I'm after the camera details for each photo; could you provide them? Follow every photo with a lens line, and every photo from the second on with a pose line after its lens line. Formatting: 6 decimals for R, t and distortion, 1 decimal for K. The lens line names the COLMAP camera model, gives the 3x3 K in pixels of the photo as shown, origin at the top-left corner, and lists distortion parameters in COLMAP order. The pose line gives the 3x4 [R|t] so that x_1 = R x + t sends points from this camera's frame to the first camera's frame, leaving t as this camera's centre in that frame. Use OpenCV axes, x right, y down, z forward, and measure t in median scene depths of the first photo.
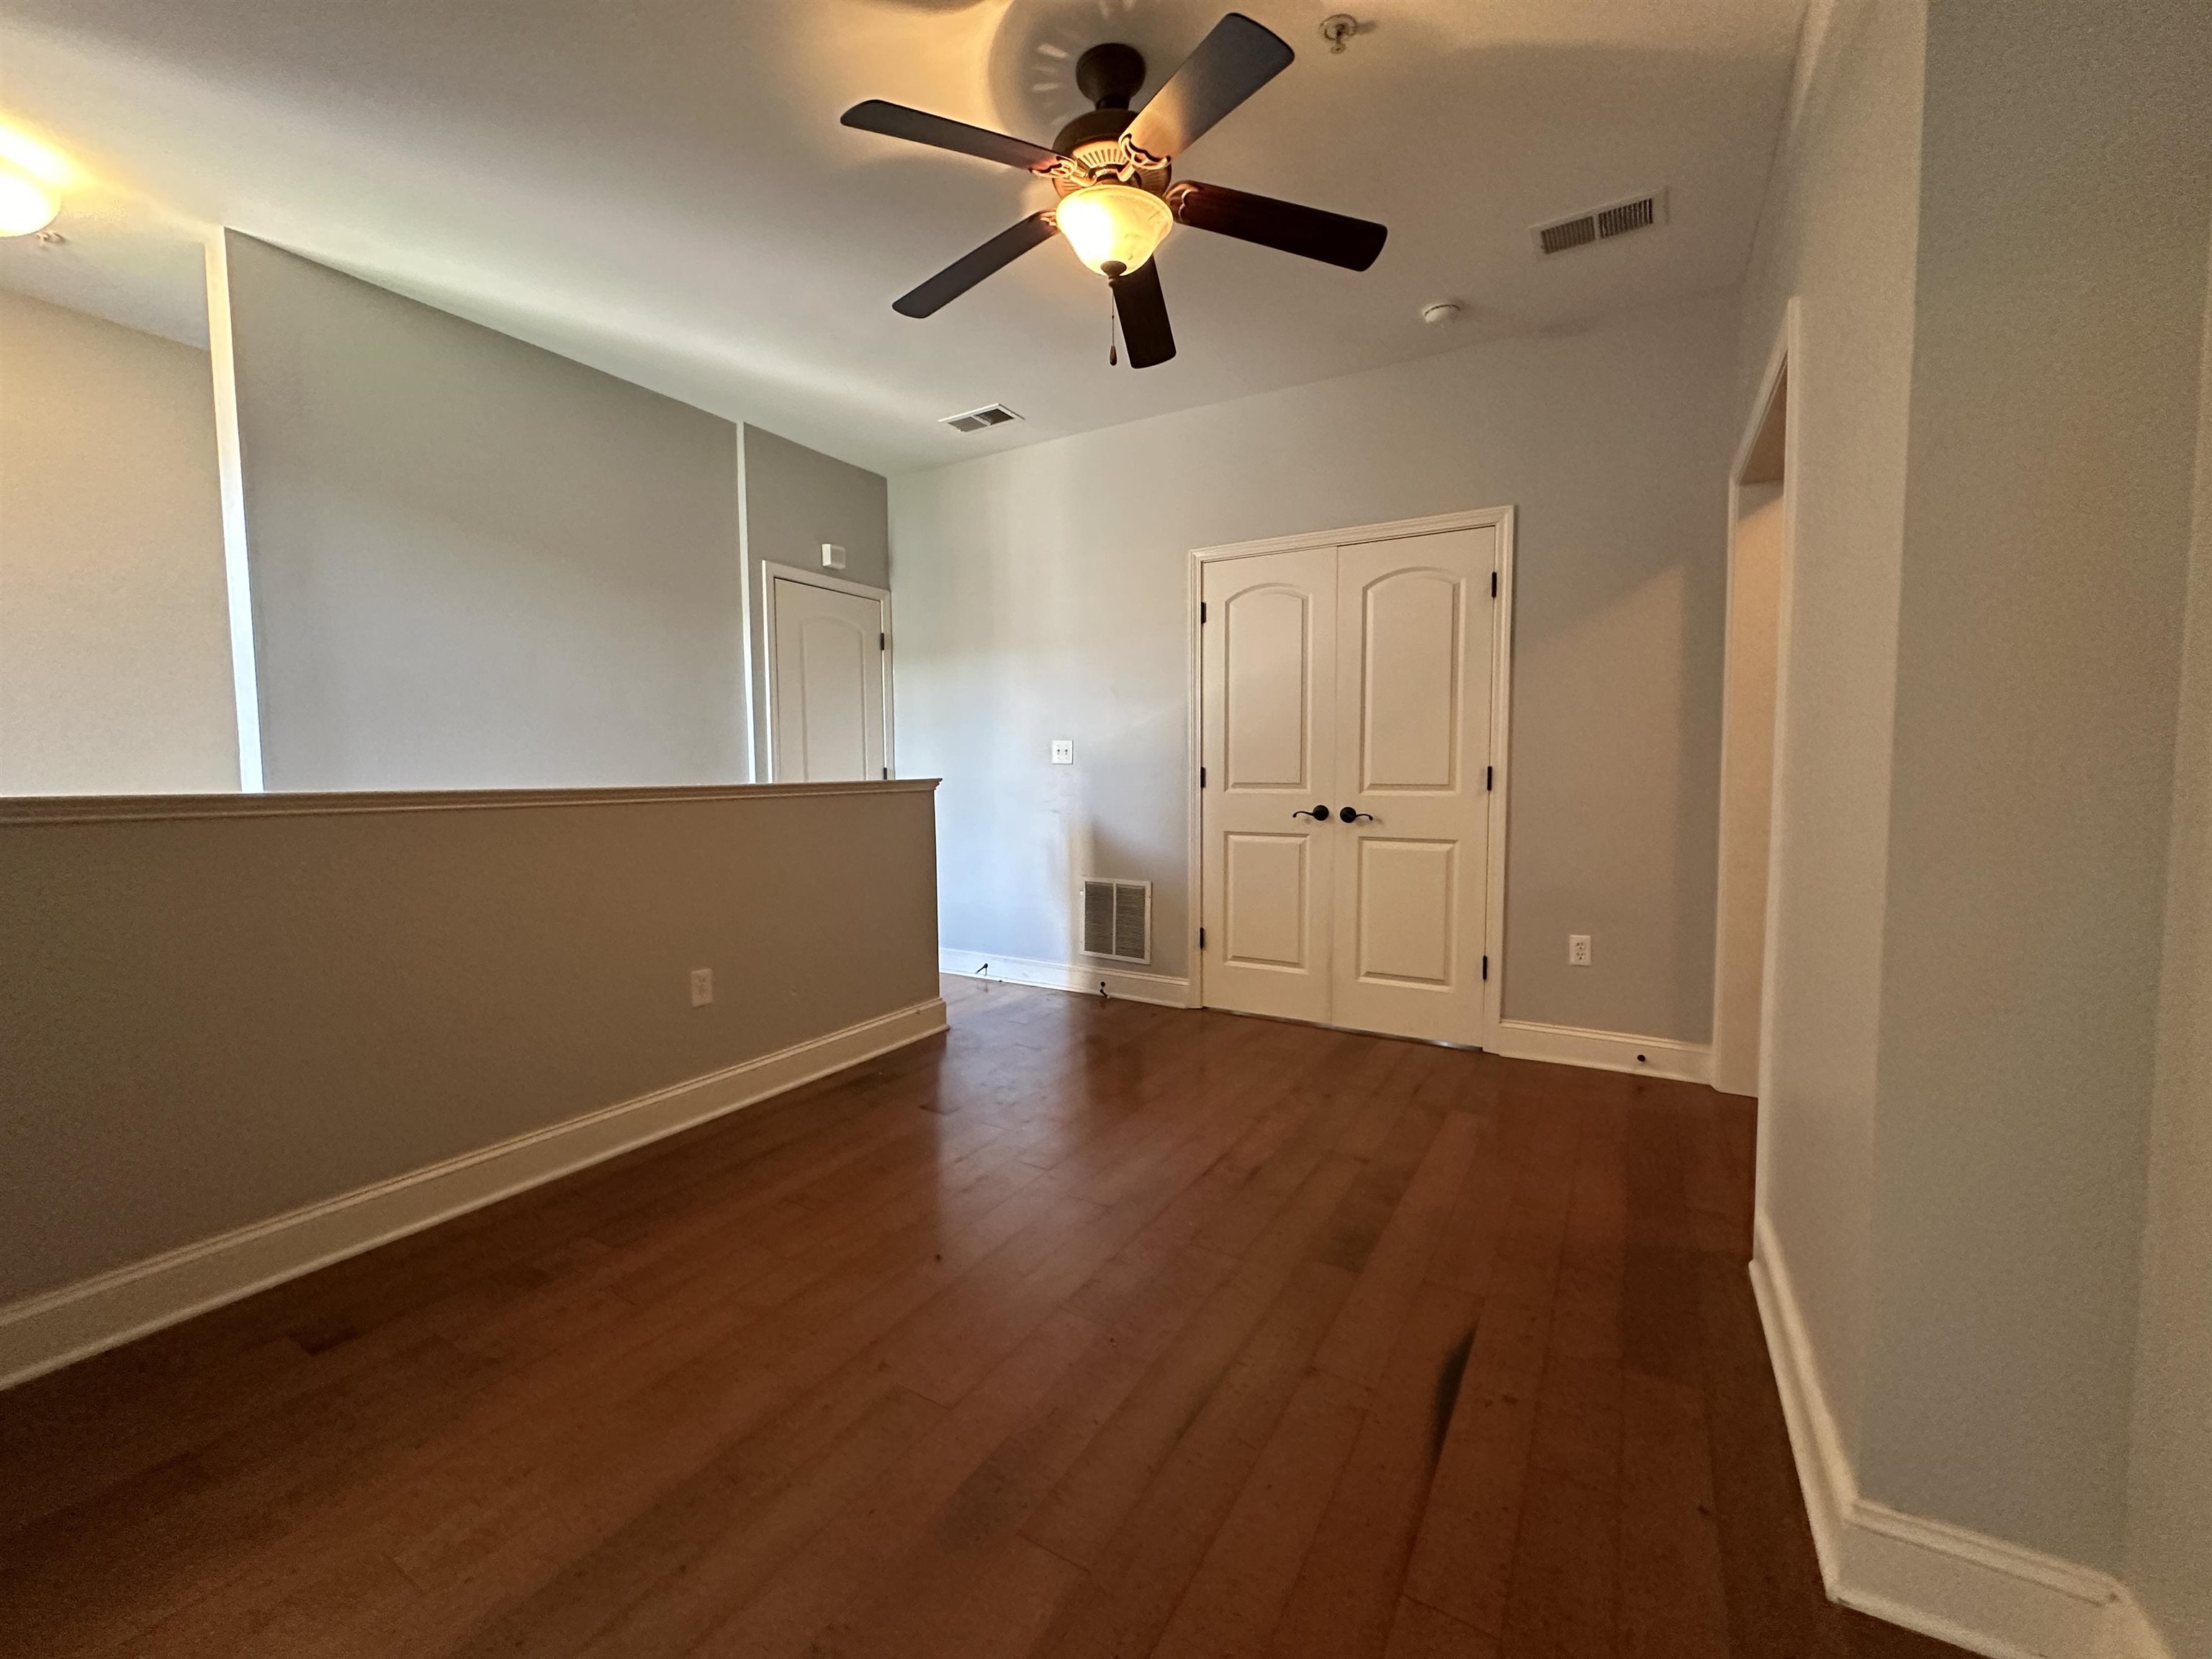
lens RADIAL K [[887.8, 0, 1103.3], [0, 887.8, 838.9], [0, 0, 1]] dist [-0.003025, -0.000347]
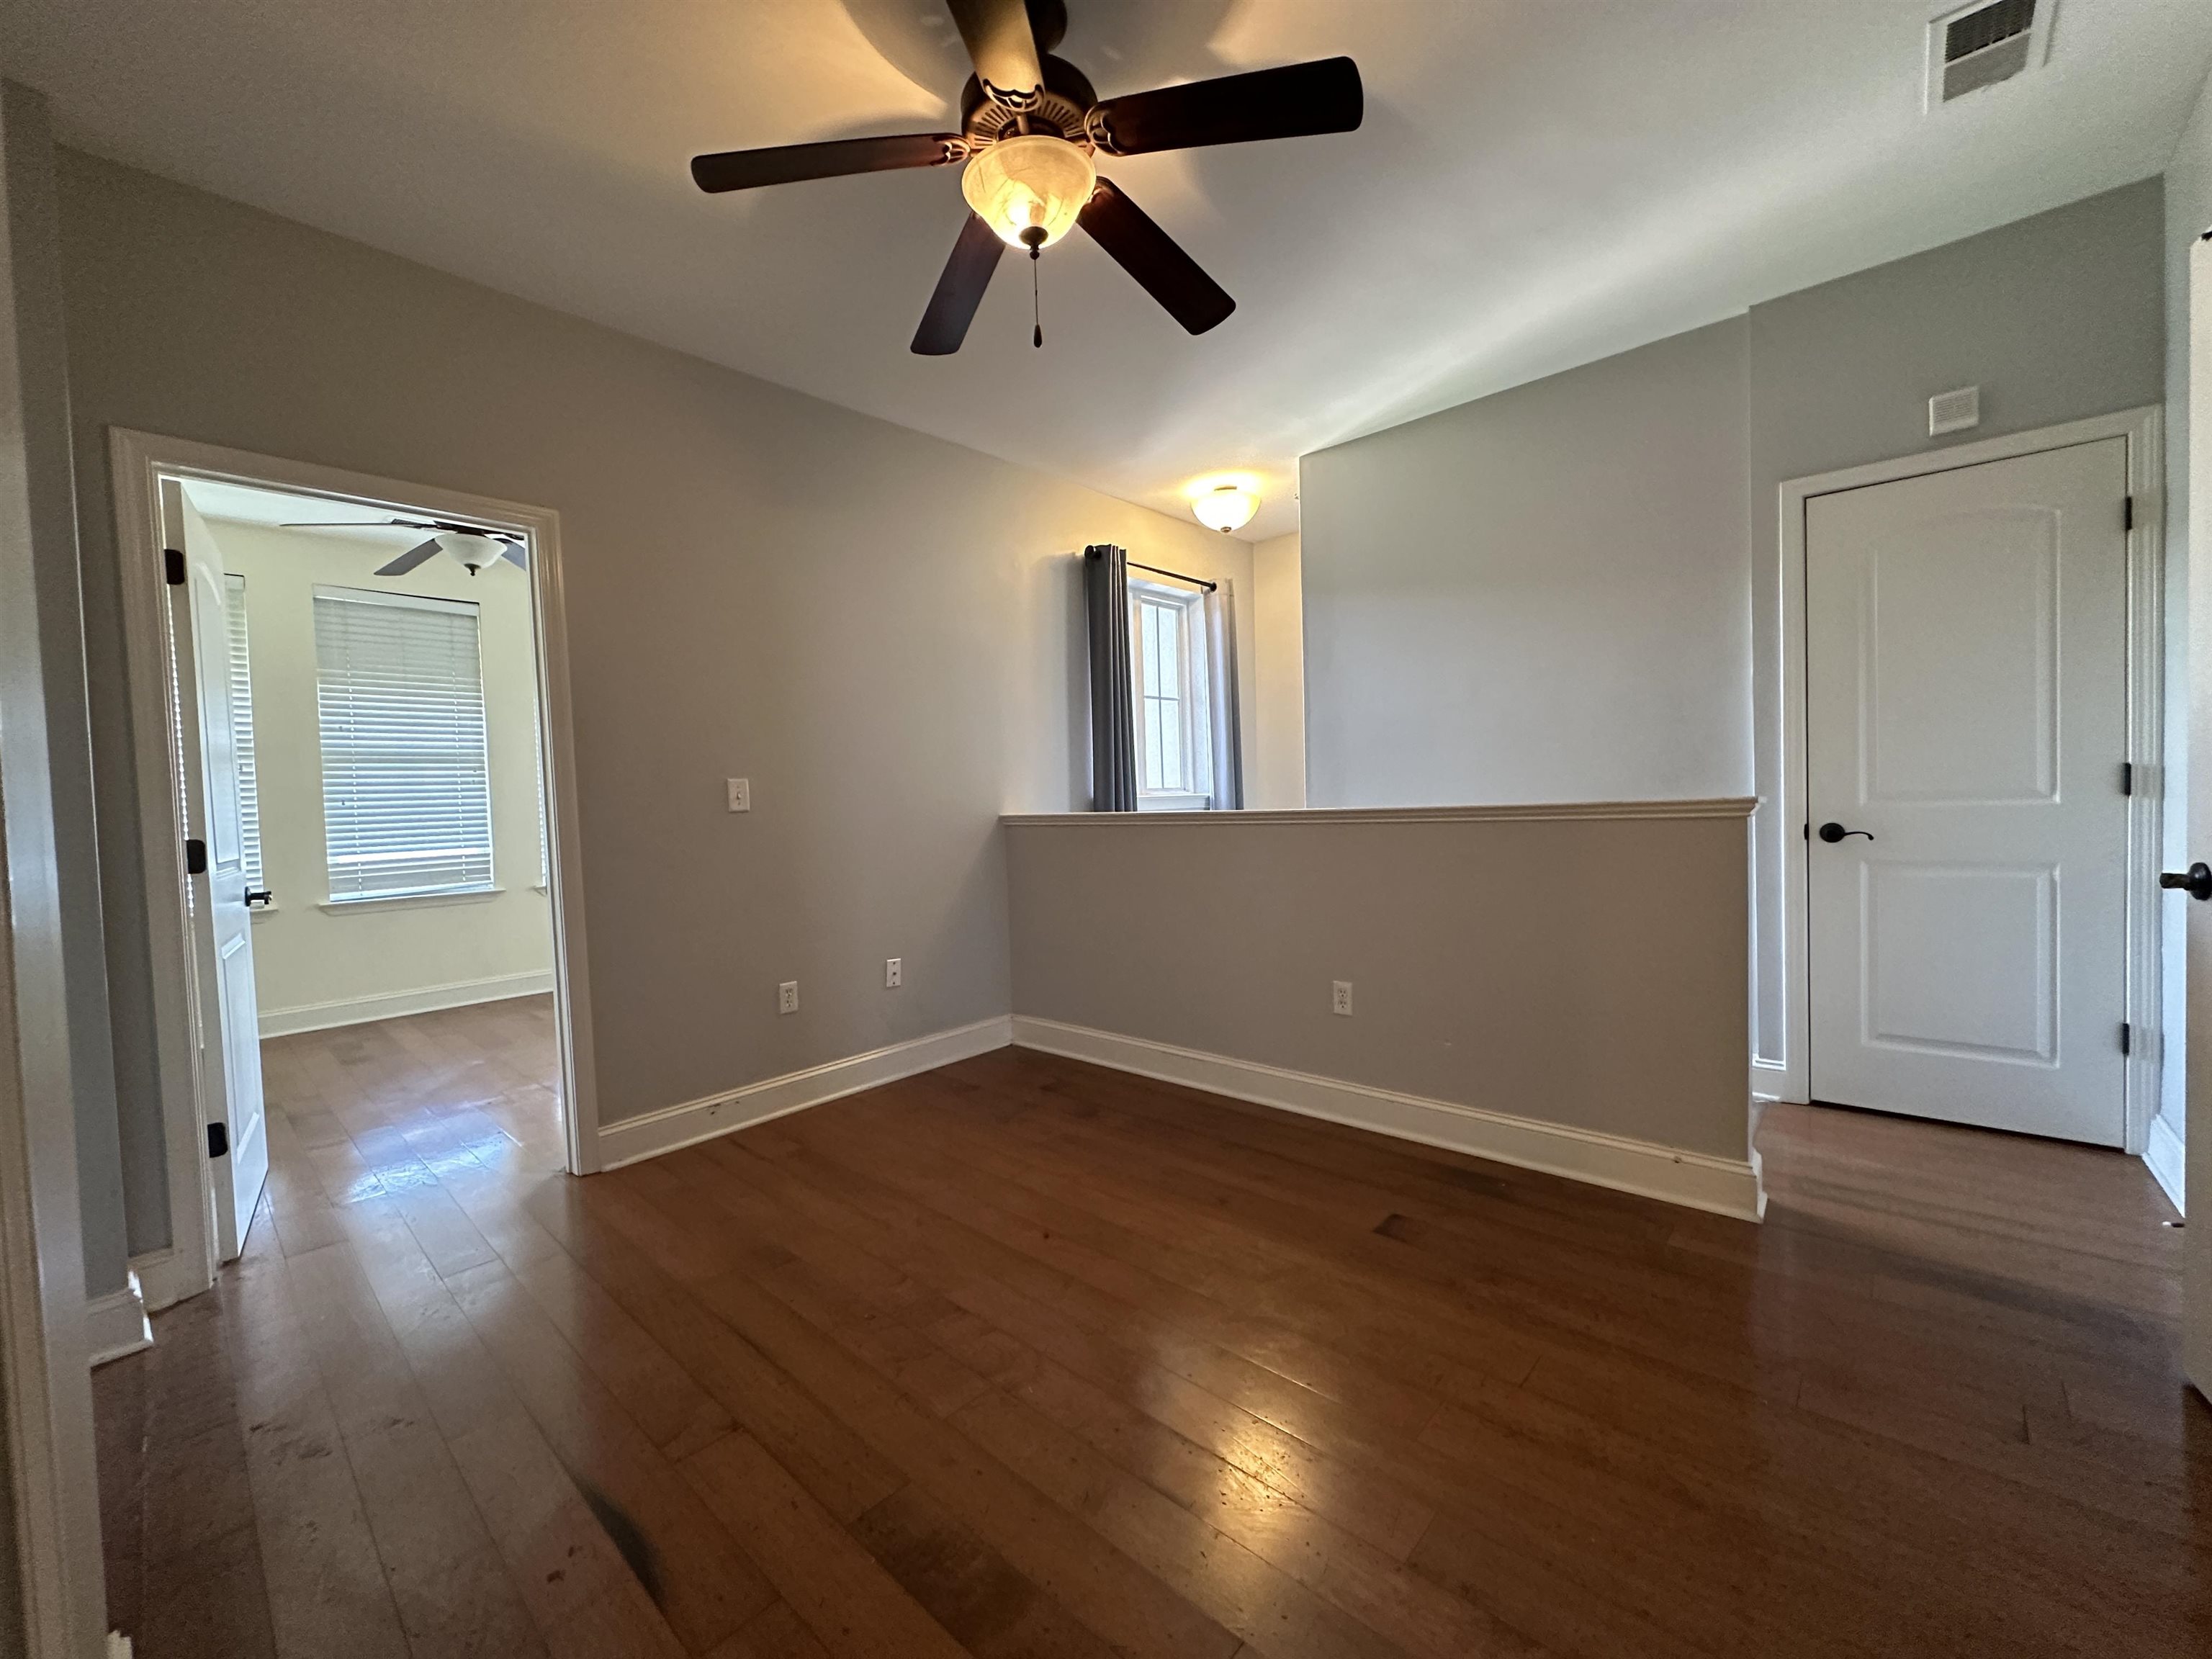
lens RADIAL K [[887.8, 0, 1098.7], [0, 887.8, 833.4], [0, 0, 1]] dist [-0.003025, -0.000347]
pose [[-0.201650, 0.049930, -0.978184, 0.575043], [-0.038221, 0.997538, 0.058797, -0.073727], [0.978712, 0.049244, -0.199245, 0.823101]]
